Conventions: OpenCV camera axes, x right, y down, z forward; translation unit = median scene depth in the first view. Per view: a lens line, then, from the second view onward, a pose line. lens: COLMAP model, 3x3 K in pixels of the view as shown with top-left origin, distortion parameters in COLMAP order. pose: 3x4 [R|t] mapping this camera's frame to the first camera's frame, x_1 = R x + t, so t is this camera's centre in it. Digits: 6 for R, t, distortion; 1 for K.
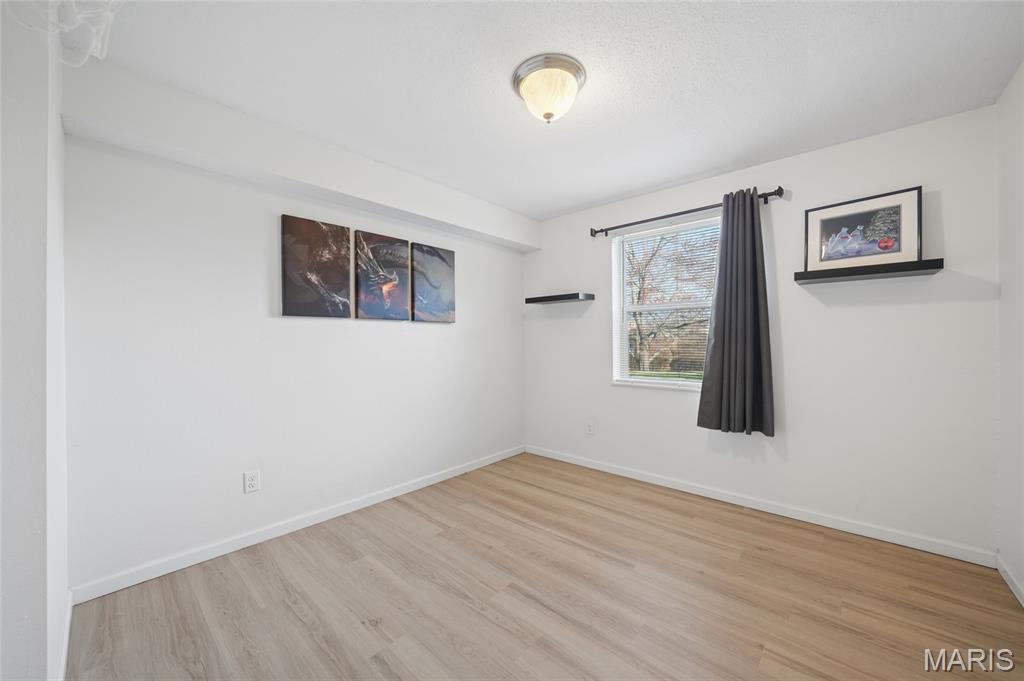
lens RADIAL K [[385.0, 0, 512.2], [0, 385.0, 343.4], [0, 0, 1]] dist [-0.013915, -0.000086]
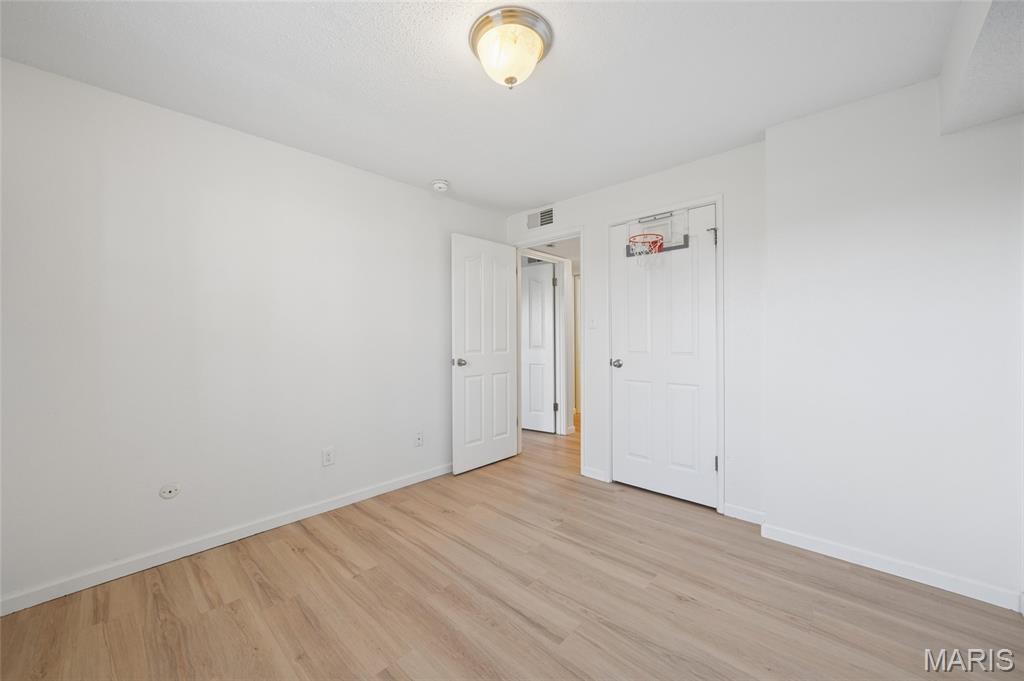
lens RADIAL K [[385.0, 0, 511.7], [0, 385.0, 339.8], [0, 0, 1]] dist [-0.013915, -0.000086]
pose [[-0.999789, 0.010841, 0.017442, 0.085979], [0.010917, 0.999931, 0.004279, -0.001708], [-0.017394, 0.004468, -0.999839, 1.991985]]
